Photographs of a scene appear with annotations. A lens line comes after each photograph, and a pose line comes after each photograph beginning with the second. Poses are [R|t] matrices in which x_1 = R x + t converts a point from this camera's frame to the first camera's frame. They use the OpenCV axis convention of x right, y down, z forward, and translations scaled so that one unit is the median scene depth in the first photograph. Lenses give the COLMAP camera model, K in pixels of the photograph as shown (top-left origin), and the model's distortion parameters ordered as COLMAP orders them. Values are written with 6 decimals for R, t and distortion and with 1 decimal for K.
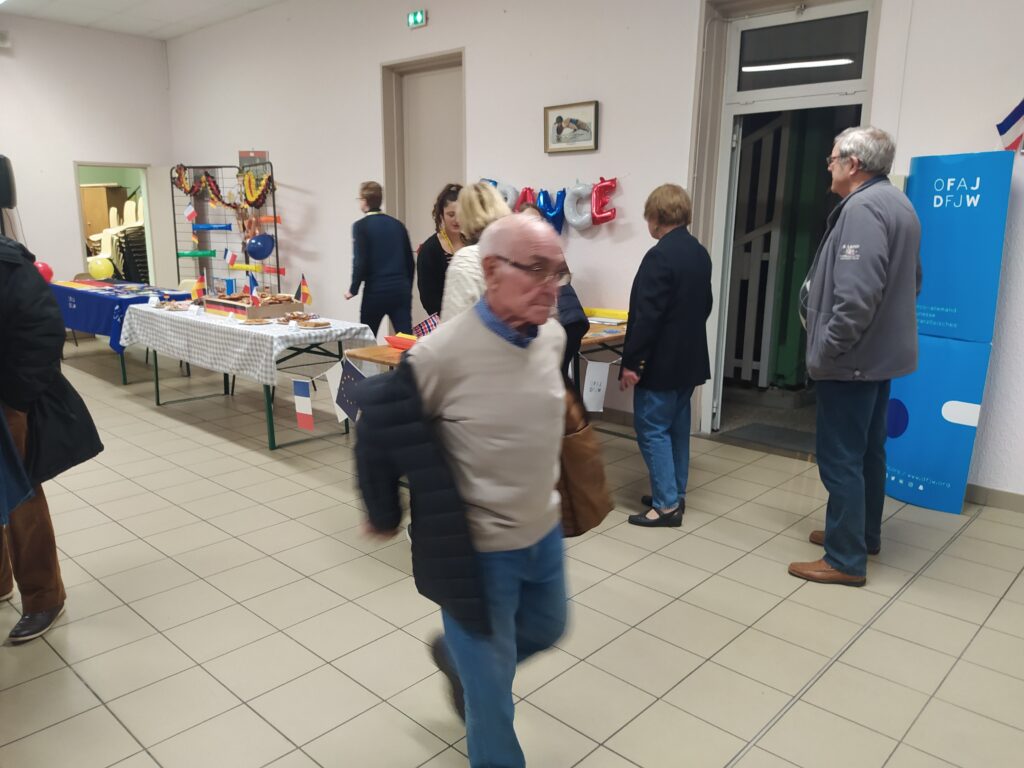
lens RADIAL K [[776.2, 0, 512.0], [0, 776.2, 384.0], [0, 0, 1]] dist [0.106695, -0.154401]
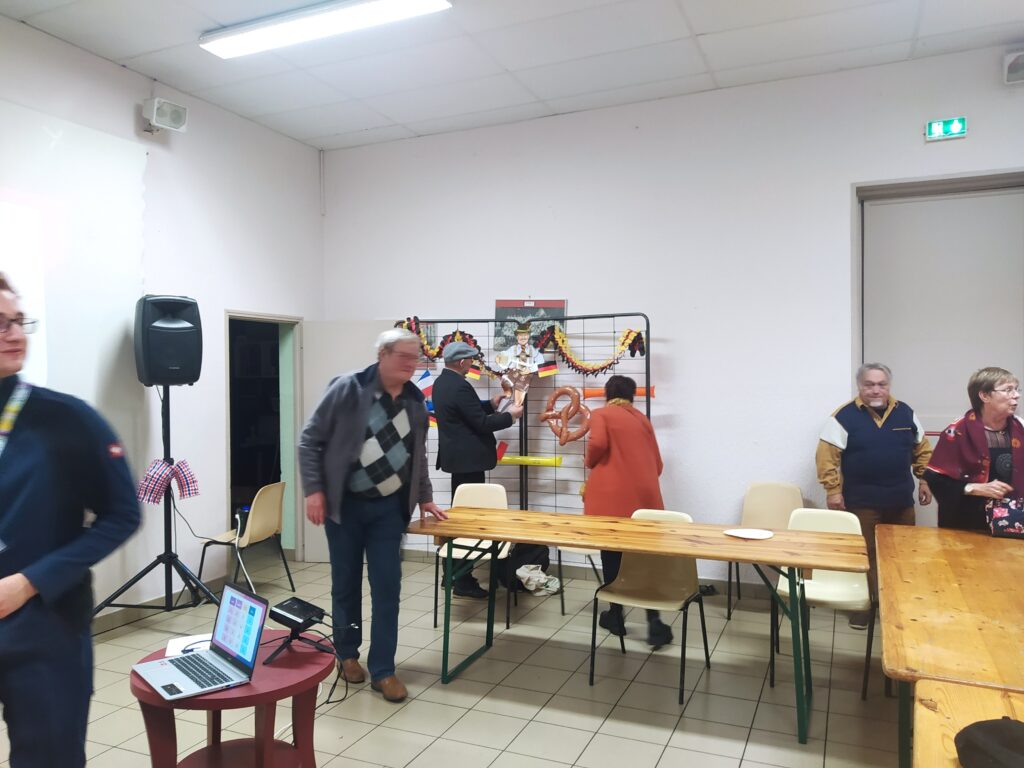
lens RADIAL K [[791.8, 0, 514.1], [0, 791.8, 382.0], [0, 0, 1]] dist [0.036905, -0.002648]
pose [[0.940595, -0.017569, 0.339077, -0.597906], [0.088009, 0.977144, -0.193505, -0.087269], [-0.327927, 0.211851, 0.920643, 0.368478]]
